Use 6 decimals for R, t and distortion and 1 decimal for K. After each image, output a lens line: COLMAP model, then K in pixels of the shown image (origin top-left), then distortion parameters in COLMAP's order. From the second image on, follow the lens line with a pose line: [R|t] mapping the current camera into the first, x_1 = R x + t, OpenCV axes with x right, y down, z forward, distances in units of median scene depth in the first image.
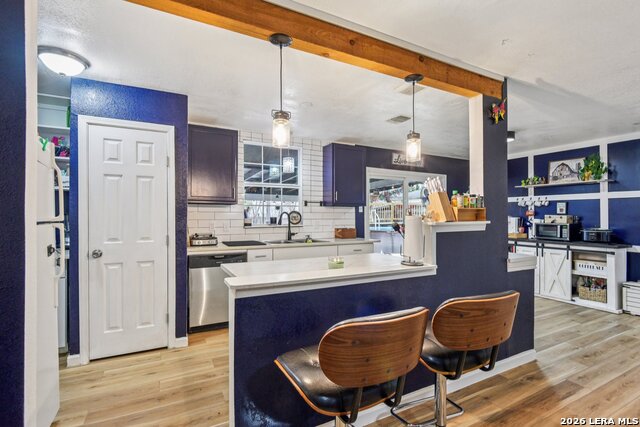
lens RADIAL K [[298.5, 0, 316.9], [0, 298.5, 211.1], [0, 0, 1]] dist [0.001712, -0.001400]
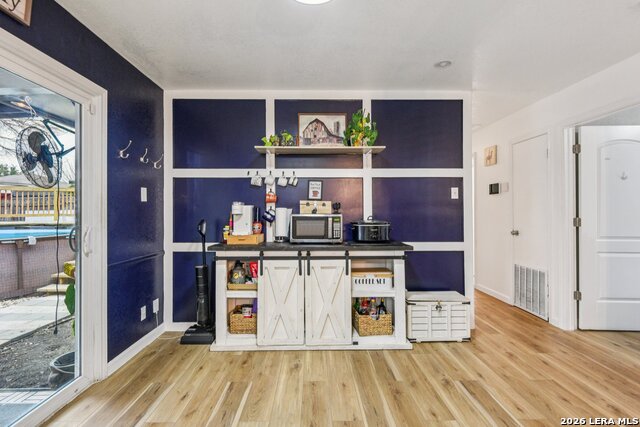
lens RADIAL K [[298.5, 0, 316.9], [0, 298.5, 211.1], [0, 0, 1]] dist [0.001712, -0.001400]
pose [[0.446034, -0.006844, 0.894990, 0.260082], [-0.011080, 0.999852, 0.013168, 0.025829], [-0.894948, -0.015790, 0.445892, 0.720447]]
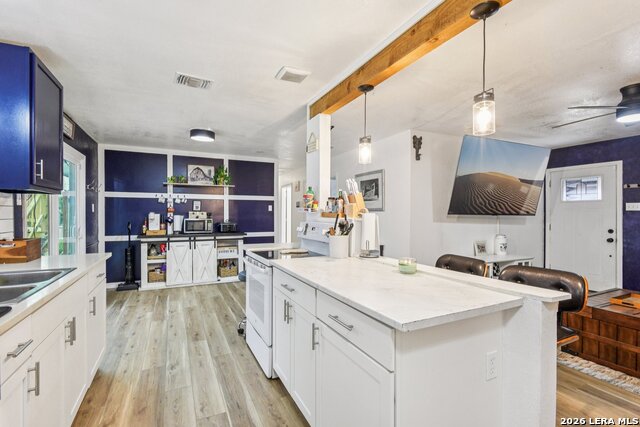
lens RADIAL K [[298.5, 0, 316.9], [0, 298.5, 211.1], [0, 0, 1]] dist [0.001712, -0.001400]
pose [[0.022240, 0.002399, 0.999750, -0.338945], [-0.019013, 0.999817, -0.001976, 0.004575], [-0.999572, -0.018964, 0.022282, 0.507982]]
